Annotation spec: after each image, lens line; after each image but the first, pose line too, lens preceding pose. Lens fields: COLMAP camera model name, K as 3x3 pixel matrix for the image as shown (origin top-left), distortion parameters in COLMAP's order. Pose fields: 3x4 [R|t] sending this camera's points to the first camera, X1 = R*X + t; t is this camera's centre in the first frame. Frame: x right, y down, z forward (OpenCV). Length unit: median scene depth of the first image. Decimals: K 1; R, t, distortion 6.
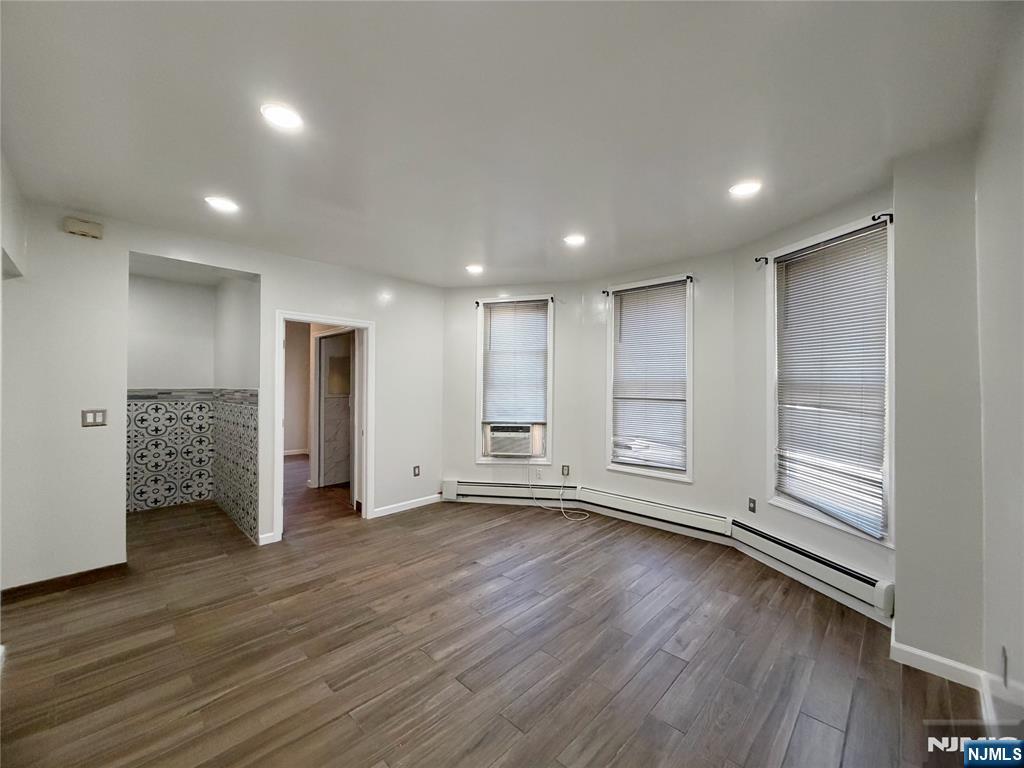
lens RADIAL K [[407.0, 0, 512.4], [0, 407.0, 390.9], [0, 0, 1]] dist [-0.010092, -0.000495]
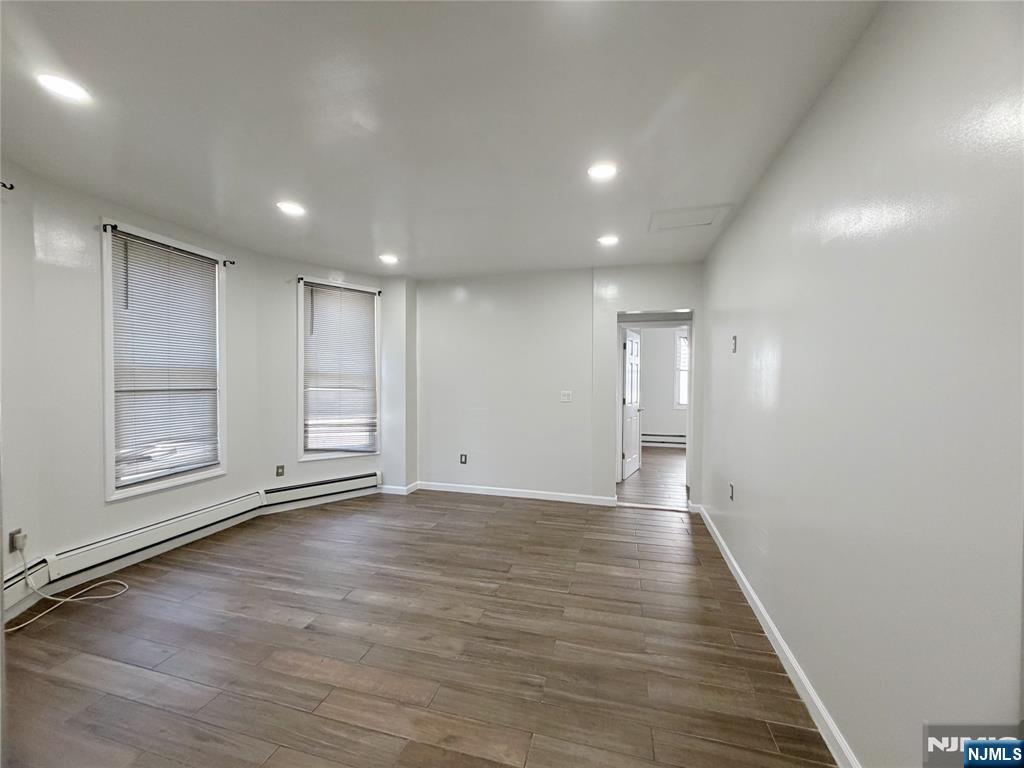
lens RADIAL K [[407.0, 0, 510.3], [0, 407.0, 380.9], [0, 0, 1]] dist [-0.010092, -0.000495]
pose [[-0.486705, -0.016312, 0.873414, -0.722198], [0.001445, 0.999809, 0.019478, -0.013333], [-0.873565, 0.010742, -0.486588, 0.858475]]
